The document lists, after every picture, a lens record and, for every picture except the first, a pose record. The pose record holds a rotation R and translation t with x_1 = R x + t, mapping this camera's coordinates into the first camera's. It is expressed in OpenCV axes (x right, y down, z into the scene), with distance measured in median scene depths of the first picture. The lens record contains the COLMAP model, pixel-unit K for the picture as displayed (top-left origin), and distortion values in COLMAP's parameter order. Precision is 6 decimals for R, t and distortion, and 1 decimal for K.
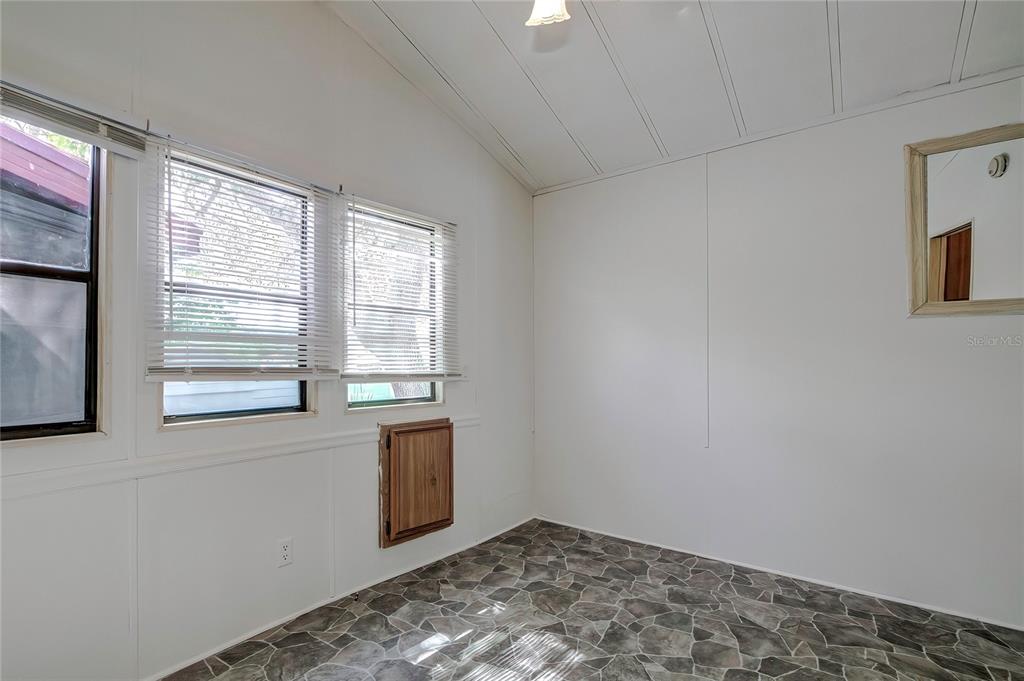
lens RADIAL K [[483.0, 0, 470.0], [0, 483.0, 360.0], [0, 0, 1]] dist [-0.019294, -0.000045]
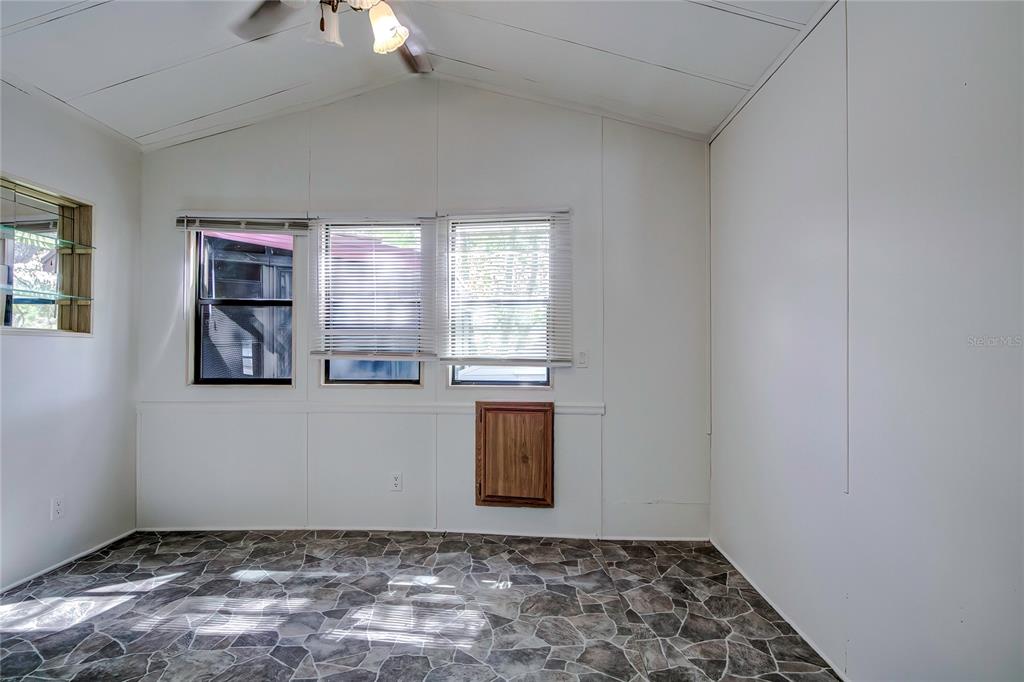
lens RADIAL K [[464.2, 0, 507.3], [0, 464.2, 348.1], [0, 0, 1]] dist [-0.015665, 0.000225]
pose [[0.605428, -0.000276, -0.795900, 0.755705], [0.002449, 0.999996, 0.001517, 0.002950], [0.795896, -0.002868, 0.605426, 0.360475]]
